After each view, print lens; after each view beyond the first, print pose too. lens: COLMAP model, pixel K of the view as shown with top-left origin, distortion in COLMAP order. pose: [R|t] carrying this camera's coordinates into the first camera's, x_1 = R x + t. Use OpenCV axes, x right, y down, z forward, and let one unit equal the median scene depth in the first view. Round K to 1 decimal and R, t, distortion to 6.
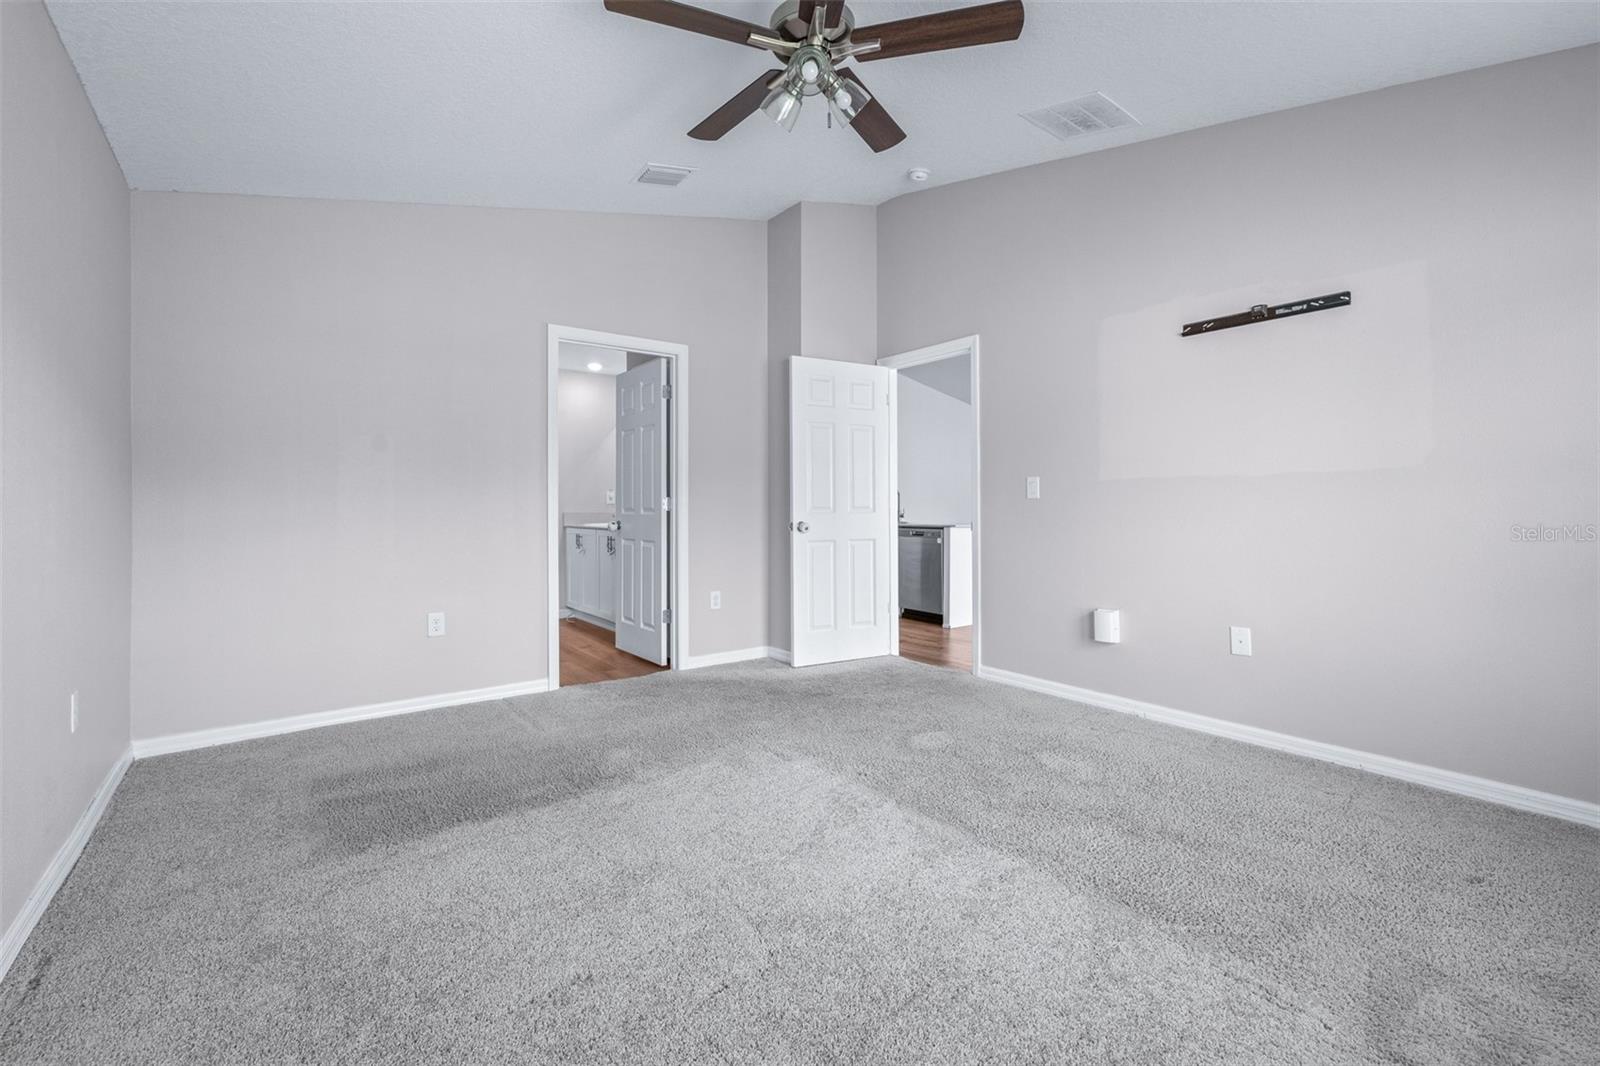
lens RADIAL K [[680.2, 0, 799.0], [0, 680.2, 526.6], [0, 0, 1]] dist [-0.004521, 0.000316]
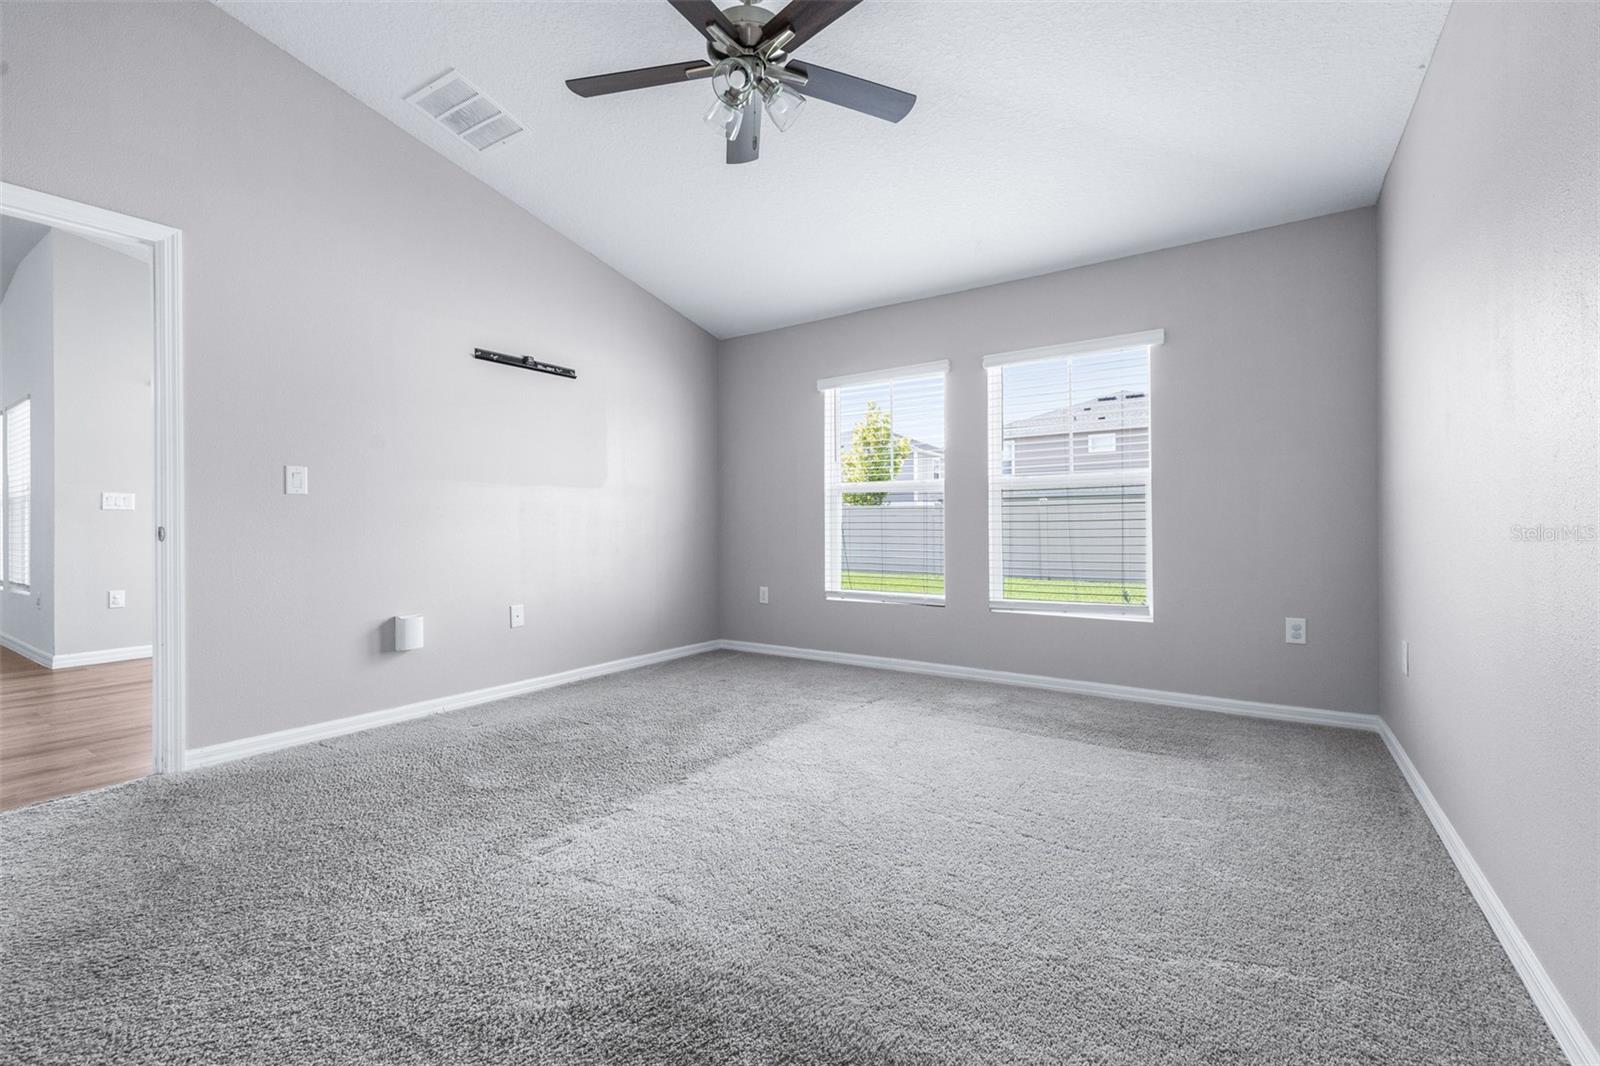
lens RADIAL K [[680.2, 0, 801.0], [0, 680.2, 537.7], [0, 0, 1]] dist [-0.004521, 0.000316]
pose [[-0.325217, -0.018044, 0.945467, -0.687103], [0.025597, 0.999284, 0.027876, 0.001134], [-0.945293, 0.033267, -0.324522, 0.865969]]
